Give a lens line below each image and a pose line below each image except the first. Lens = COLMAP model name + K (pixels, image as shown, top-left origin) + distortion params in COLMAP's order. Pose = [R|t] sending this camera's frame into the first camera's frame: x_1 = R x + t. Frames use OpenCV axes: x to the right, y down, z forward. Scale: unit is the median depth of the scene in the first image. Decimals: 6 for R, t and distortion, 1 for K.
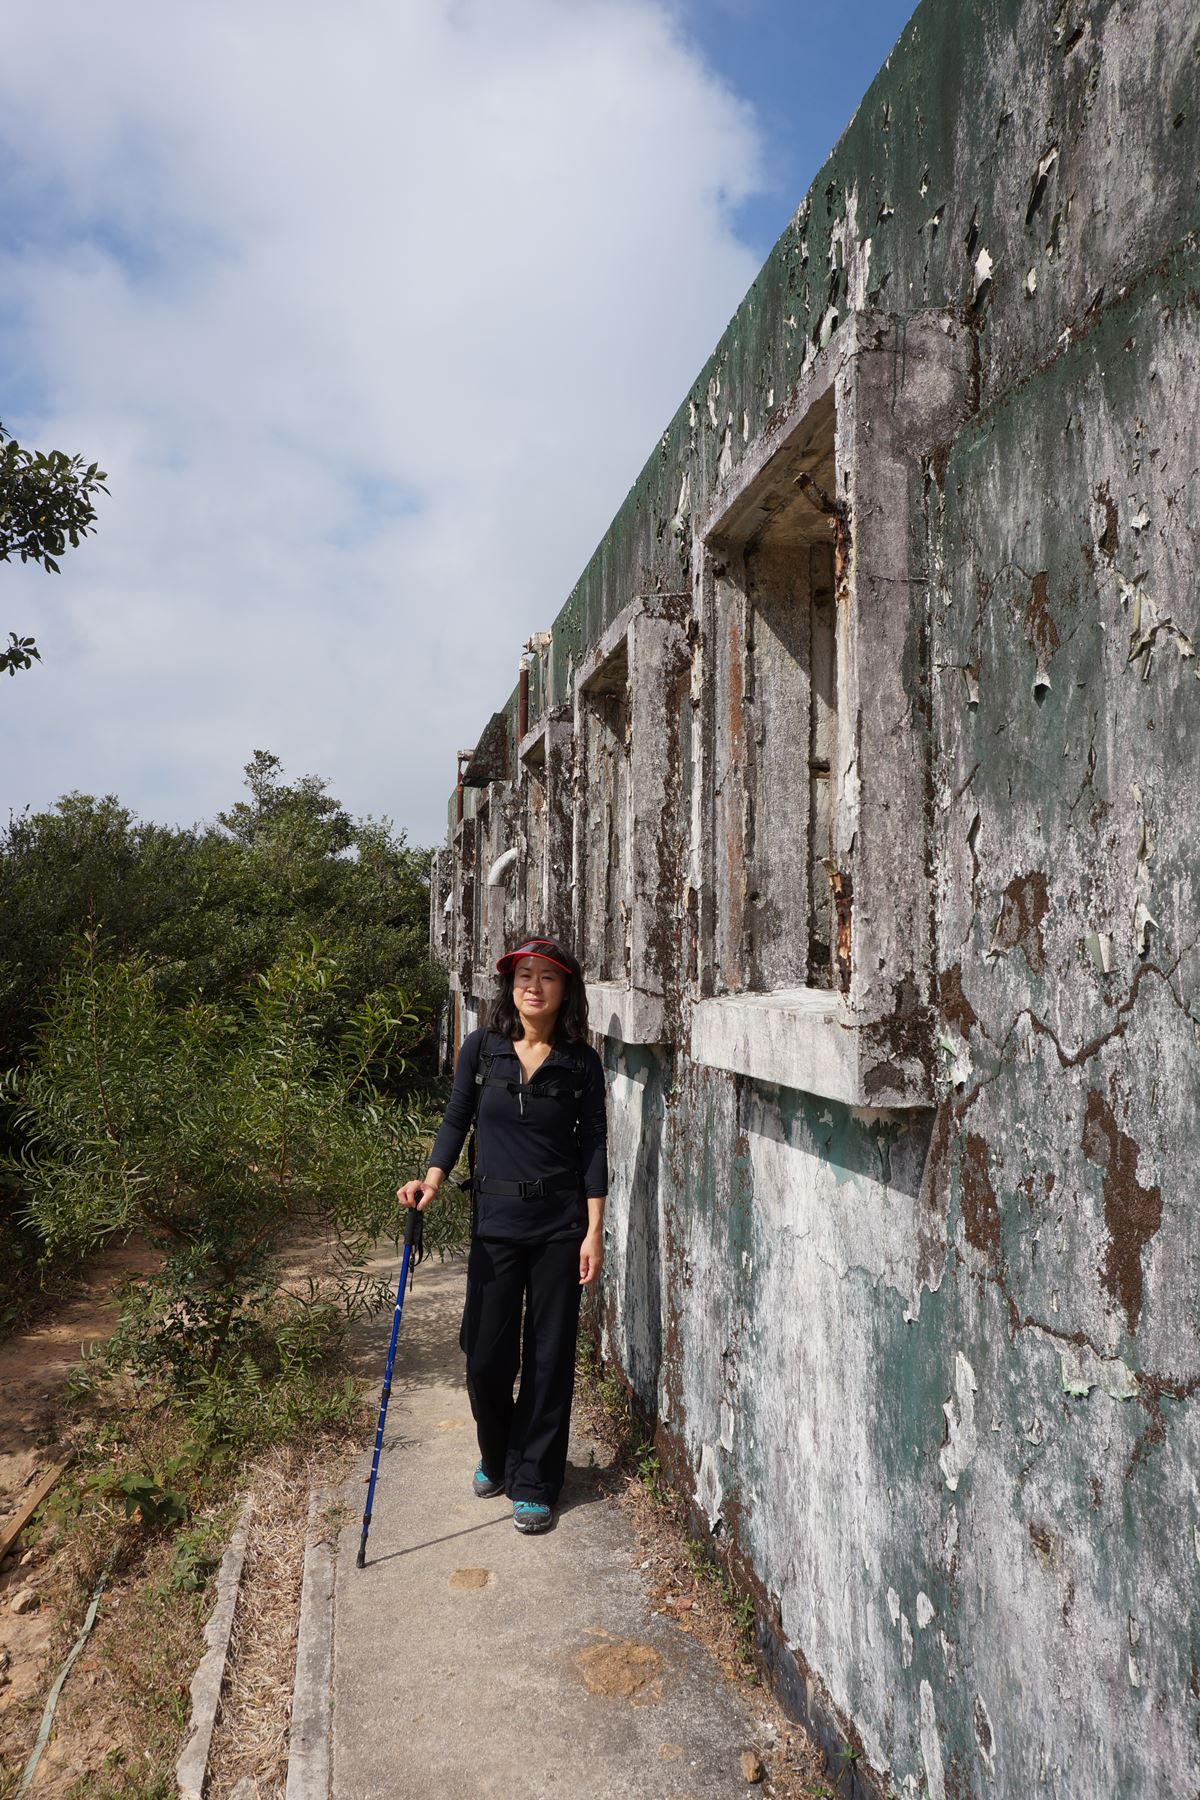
lens RADIAL K [[1219.5, 0, 571.6], [0, 1219.5, 885.3], [0, 0, 1]] dist [-0.050837, 0.031372]
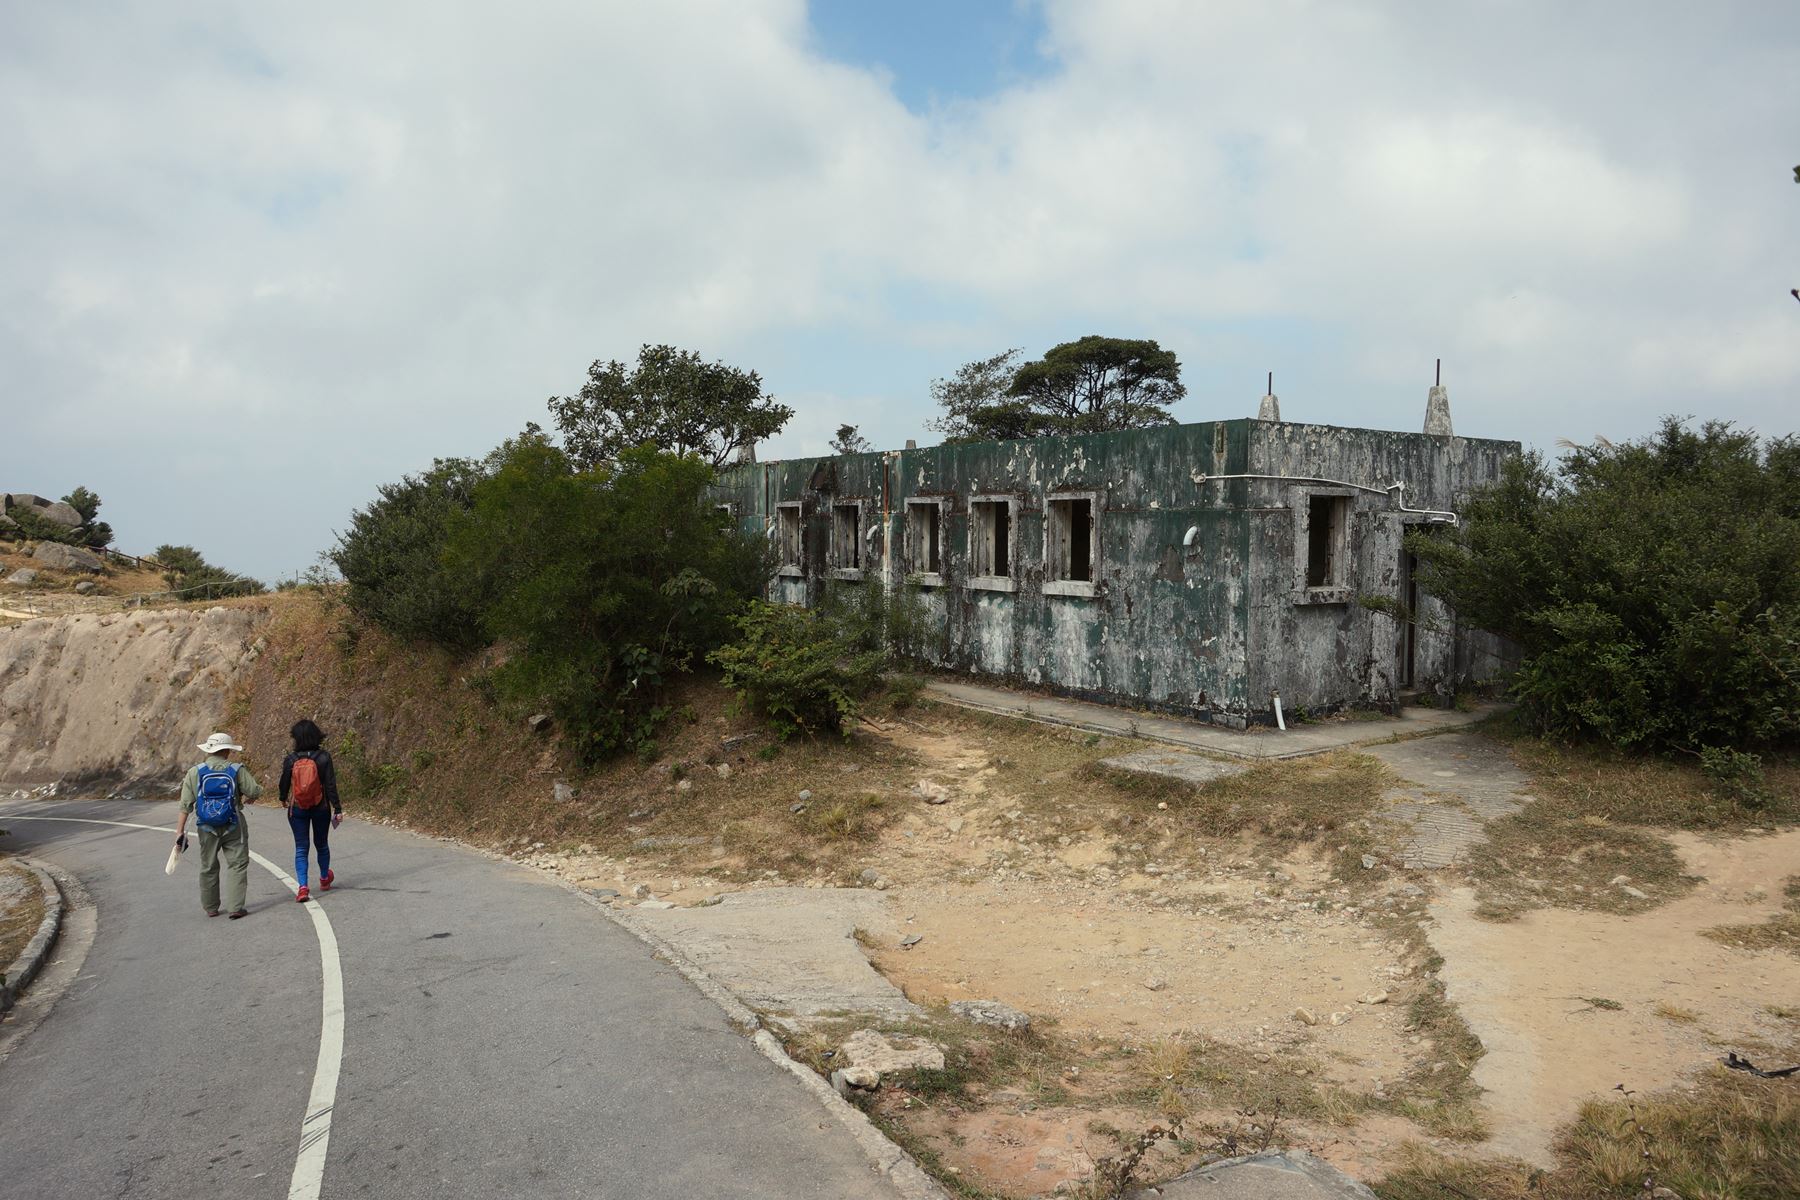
lens RADIAL K [[1219.5, 0, 889.3], [0, 1219.5, 612.3], [0, 0, 1]] dist [-0.050837, 0.031372]
pose [[0.914777, -0.035751, 0.402374, -3.489102], [-0.018817, 0.991224, 0.130849, -0.610603], [-0.403520, -0.127269, 0.906076, -4.727793]]
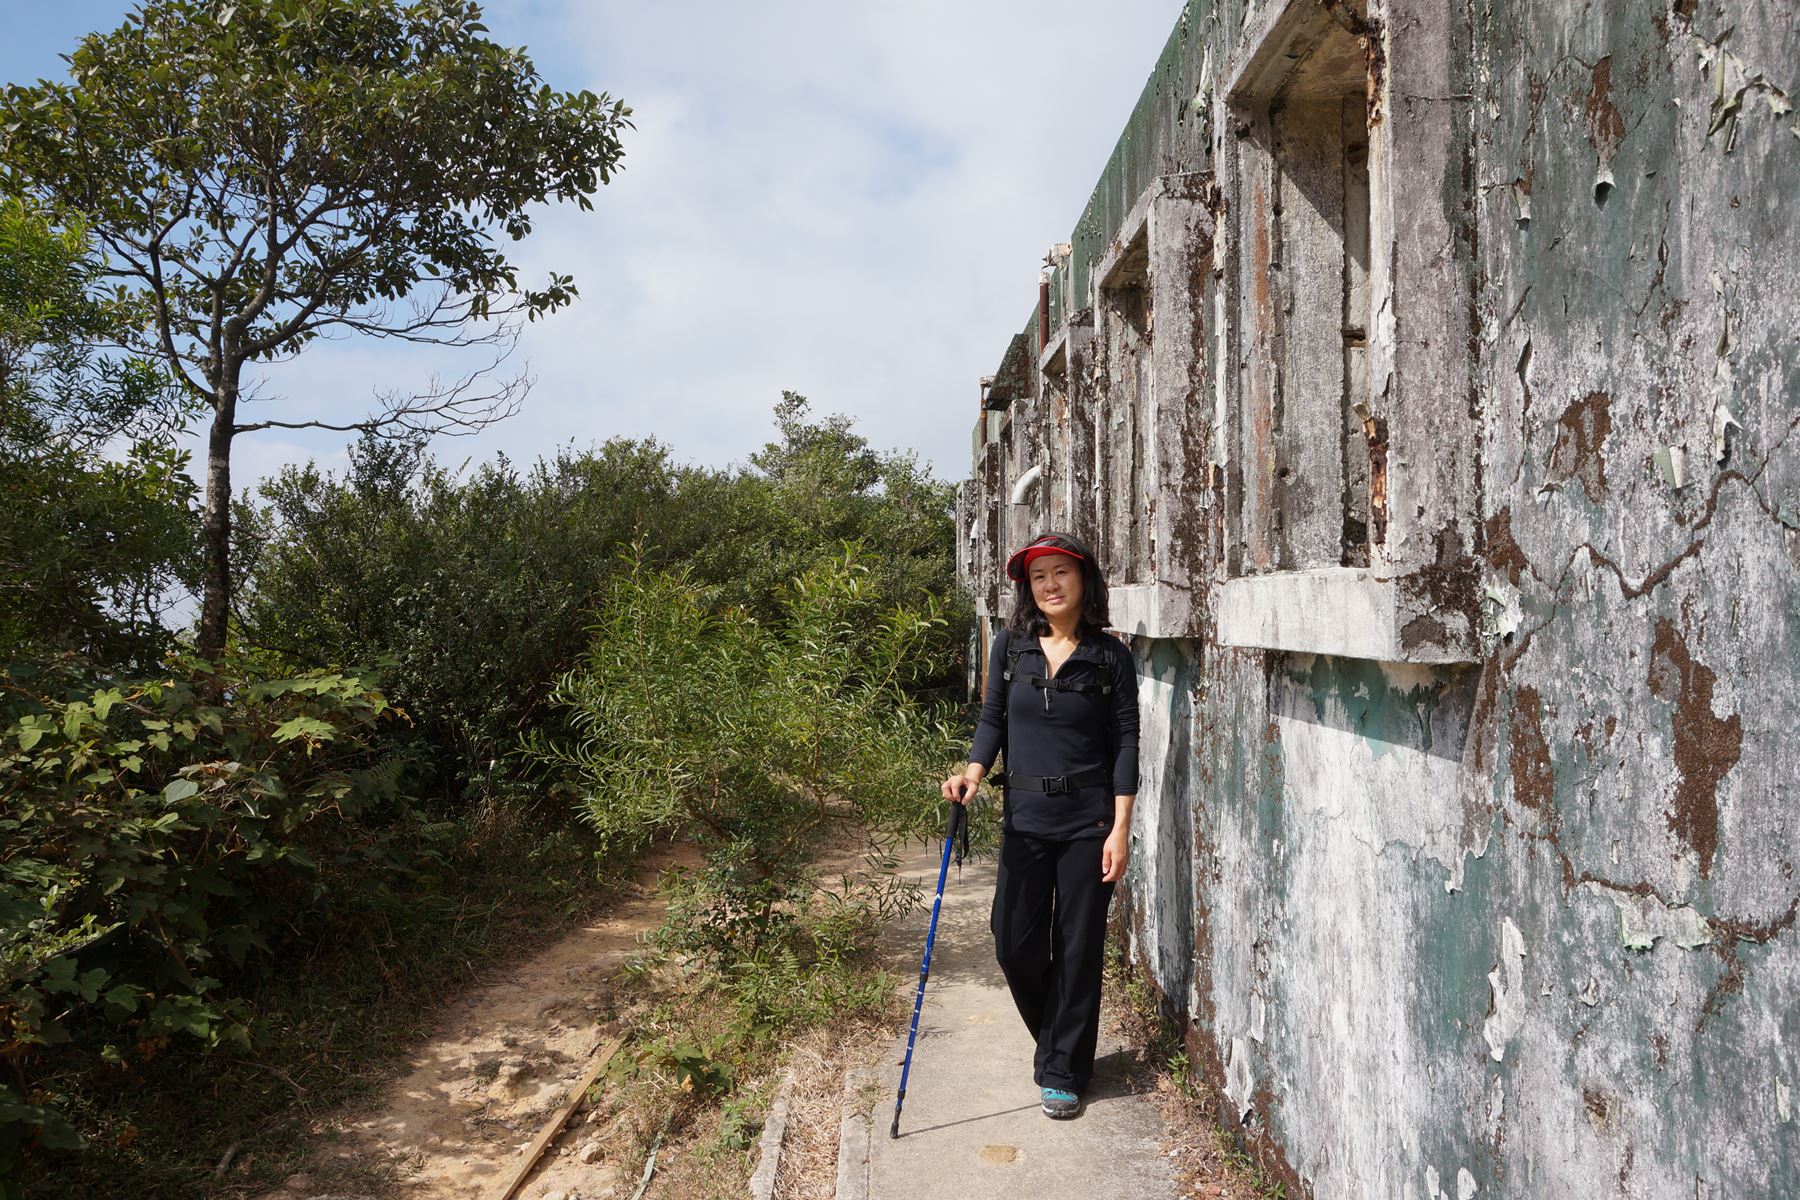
lens RADIAL K [[1211.8, 0, 877.3], [0, 1211.8, 599.1], [0, 0, 1]] dist [-0.052307, 0.027203]
pose [[0.983222, -0.012554, -0.181980, 0.007891], [0.023081, 0.998173, 0.055841, 0.059842], [0.180947, -0.059104, 0.981715, 0.005281]]
